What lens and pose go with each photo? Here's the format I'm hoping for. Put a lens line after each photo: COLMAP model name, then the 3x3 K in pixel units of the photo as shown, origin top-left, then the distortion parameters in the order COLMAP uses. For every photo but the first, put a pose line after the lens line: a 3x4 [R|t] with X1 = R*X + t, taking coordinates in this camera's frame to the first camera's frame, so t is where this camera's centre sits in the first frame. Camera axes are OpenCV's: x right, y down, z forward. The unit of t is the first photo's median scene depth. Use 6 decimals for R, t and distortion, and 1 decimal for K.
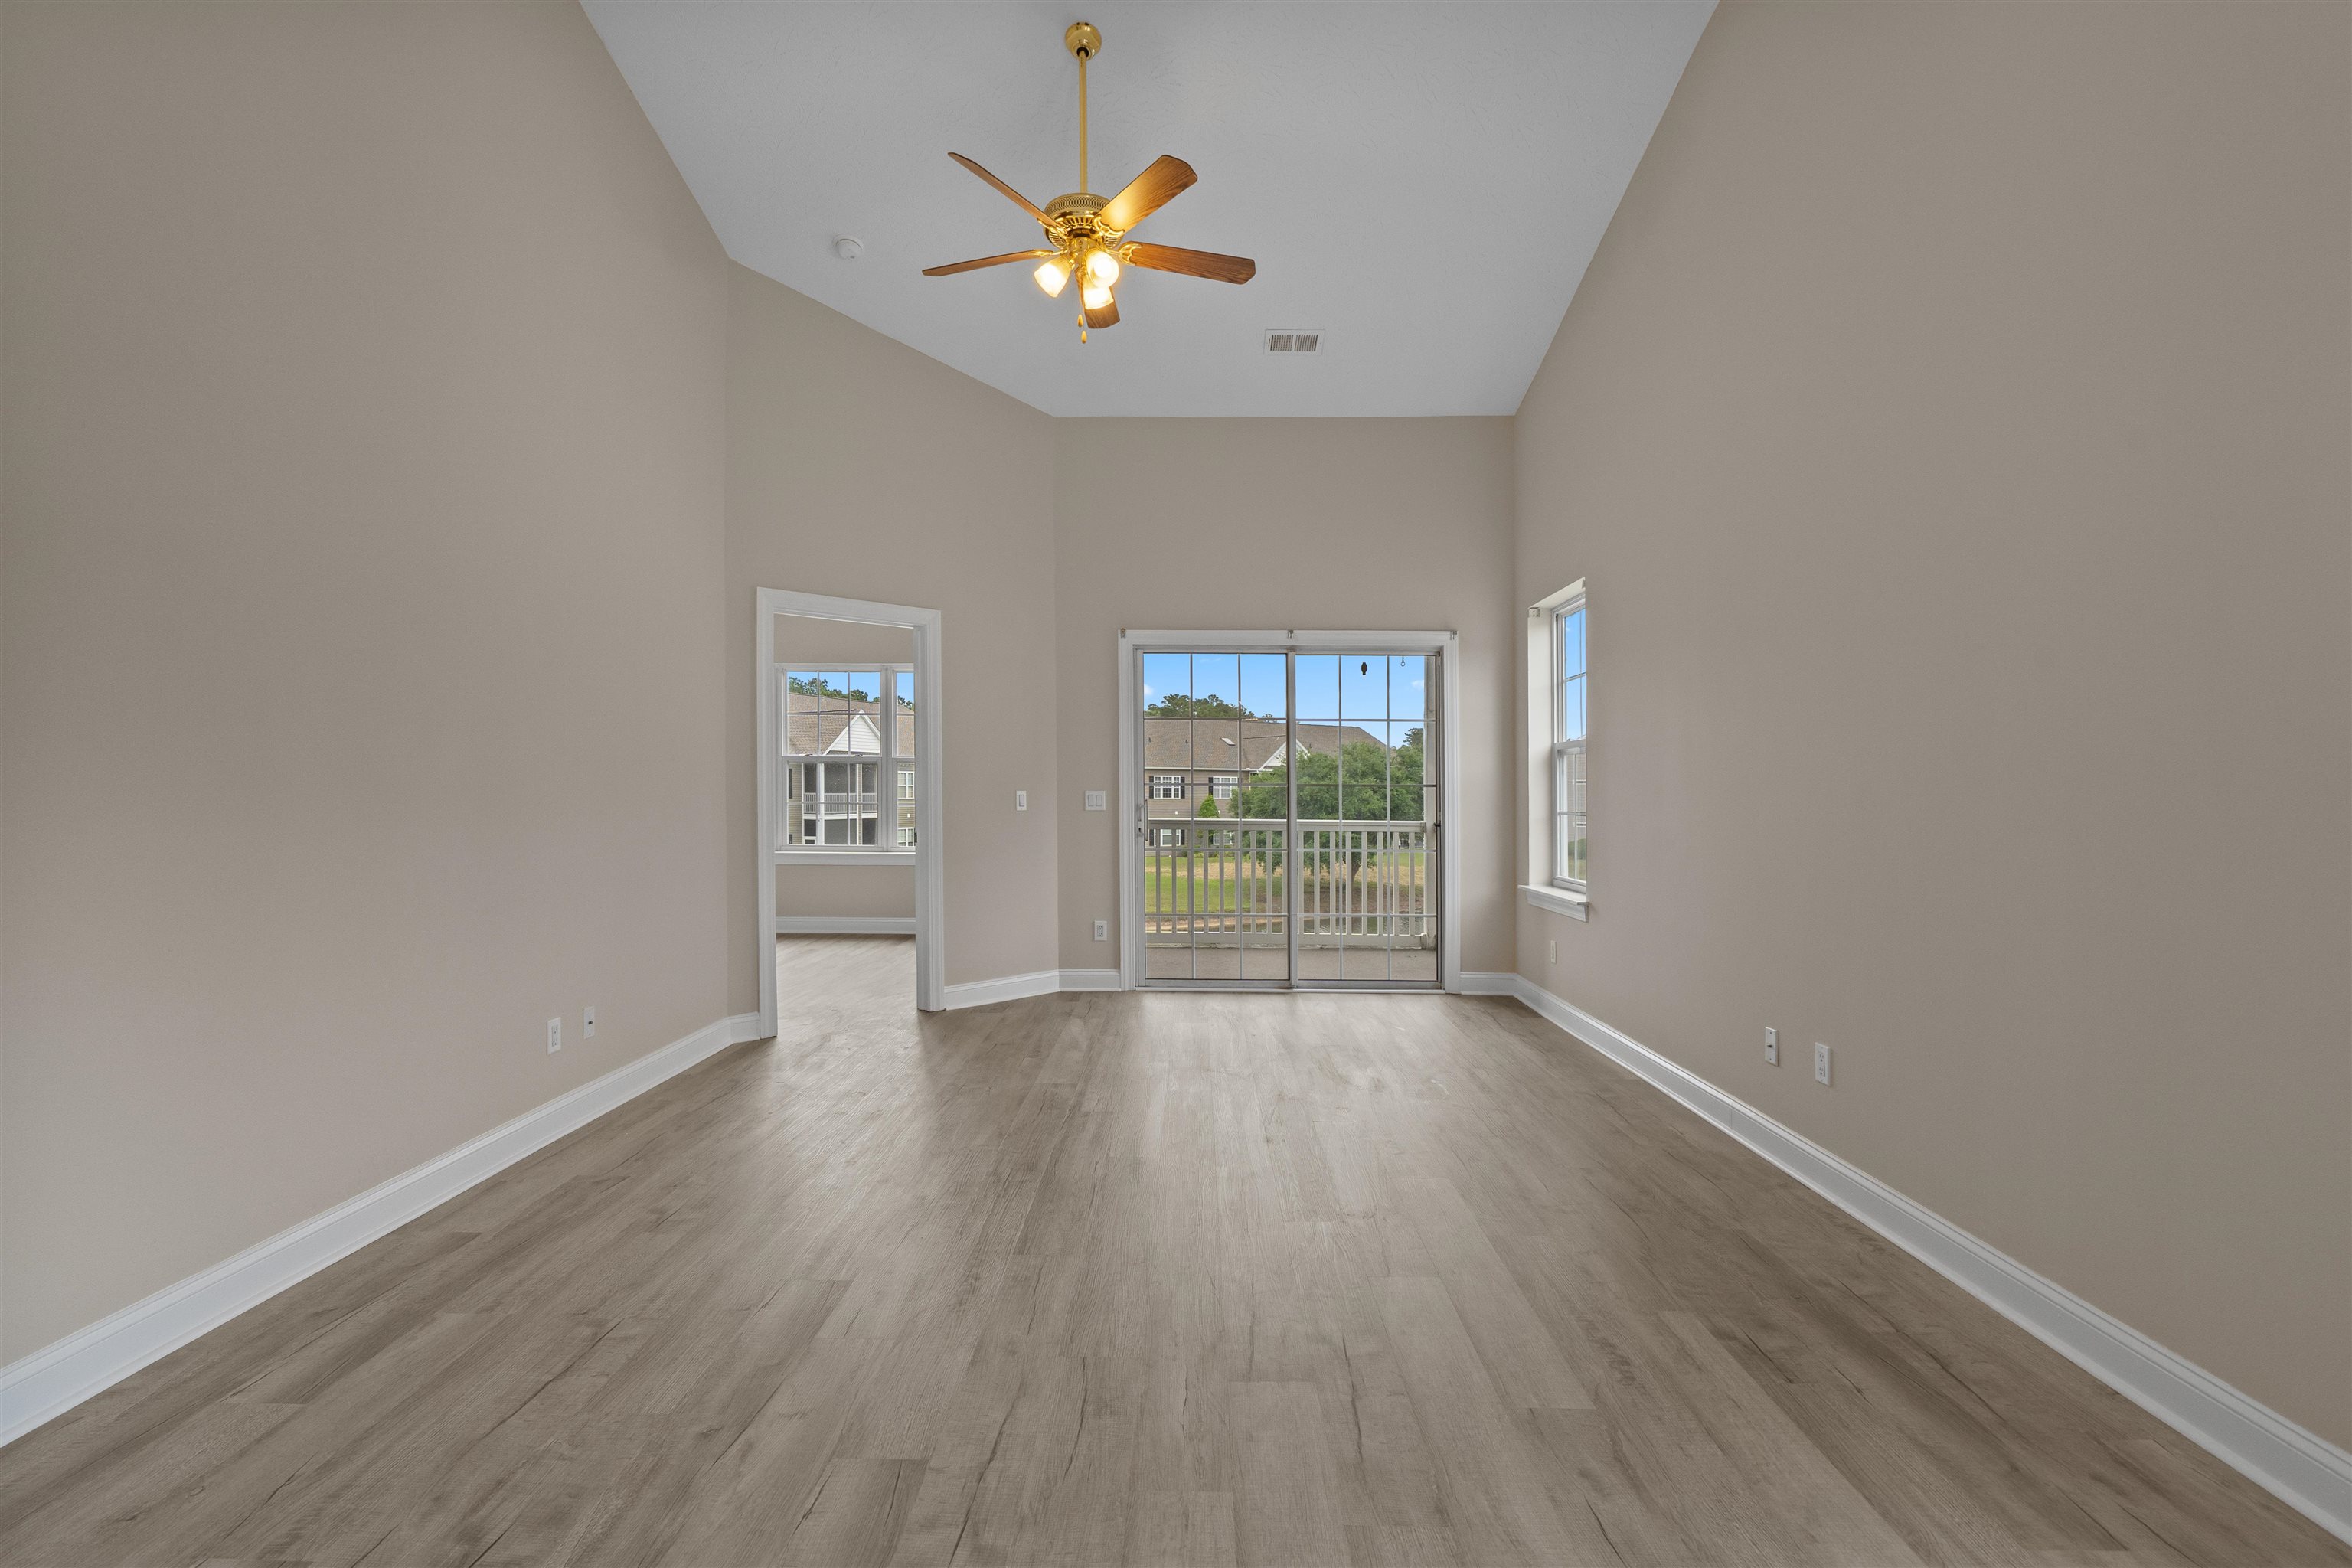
lens RADIAL K [[1081.9, 0, 1192.7], [0, 1081.9, 789.8], [0, 0, 1]] dist [-0.001364, 0.001114]
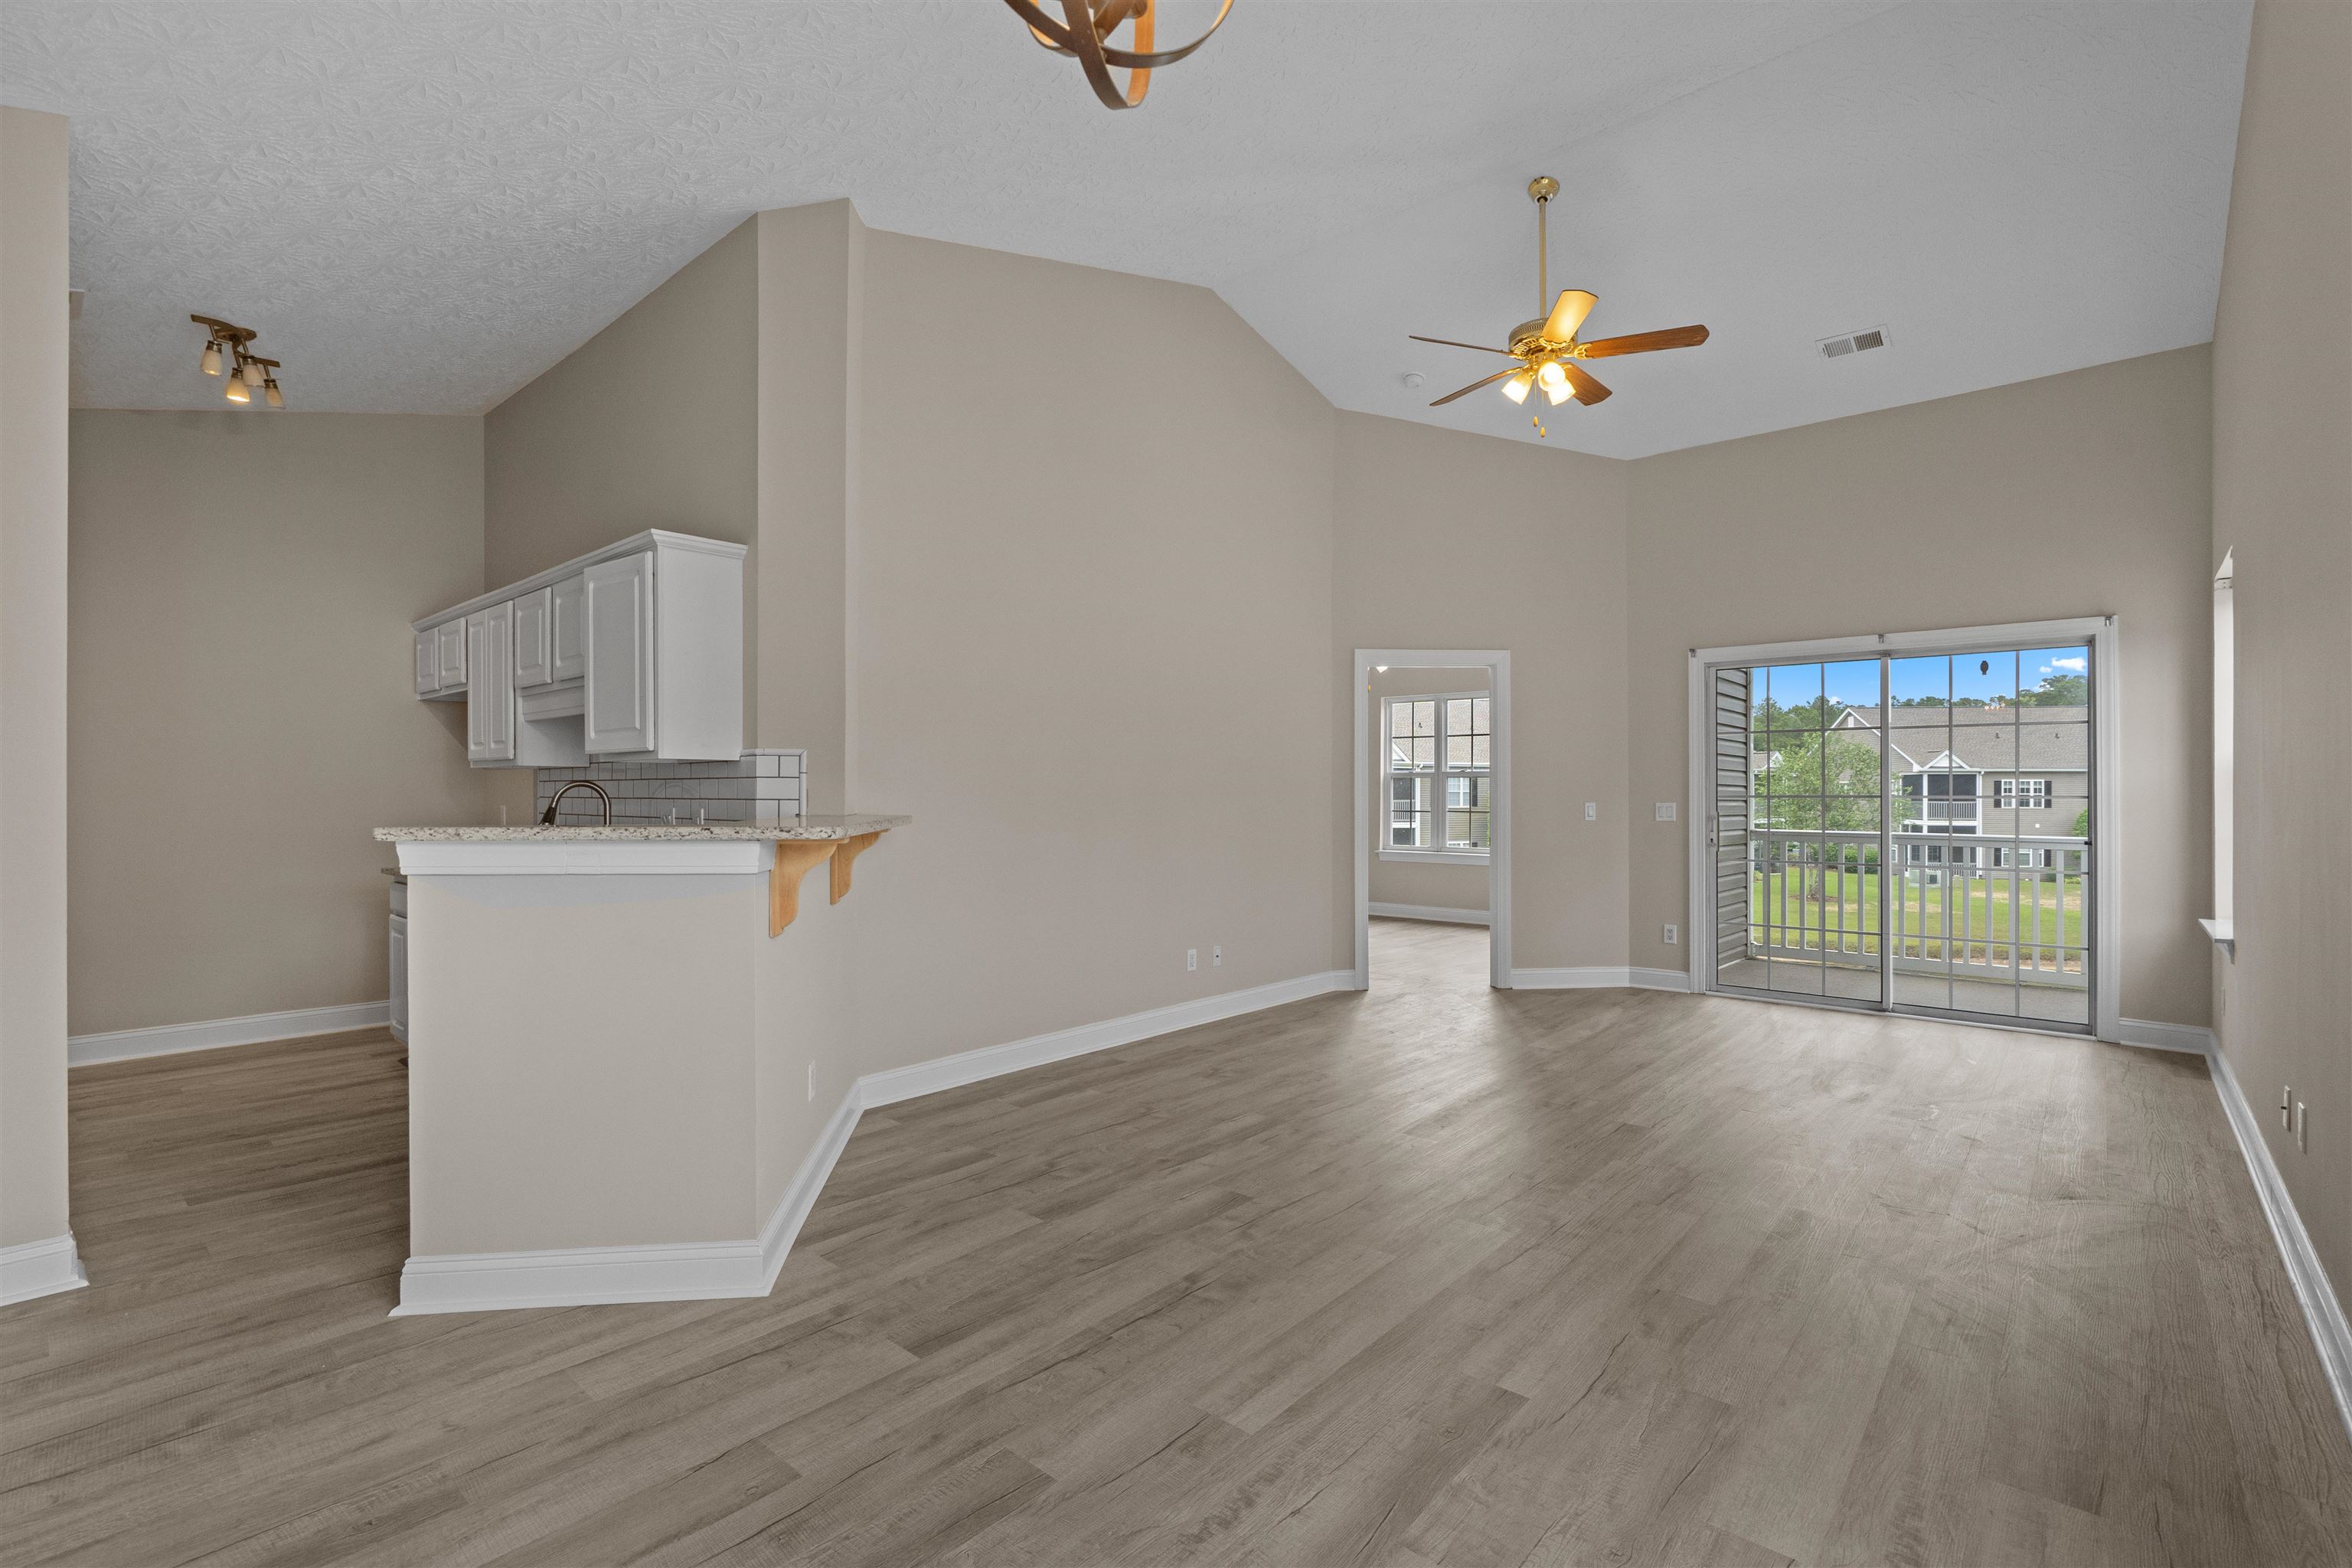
lens RADIAL K [[1081.9, 0, 1201.1], [0, 1081.9, 786.5], [0, 0, 1]] dist [-0.001364, 0.001114]
pose [[0.770446, -0.008577, -0.637448, 0.256265], [0.002094, 0.999938, -0.010923, -0.004887], [0.637502, 0.007080, 0.770416, -0.123281]]
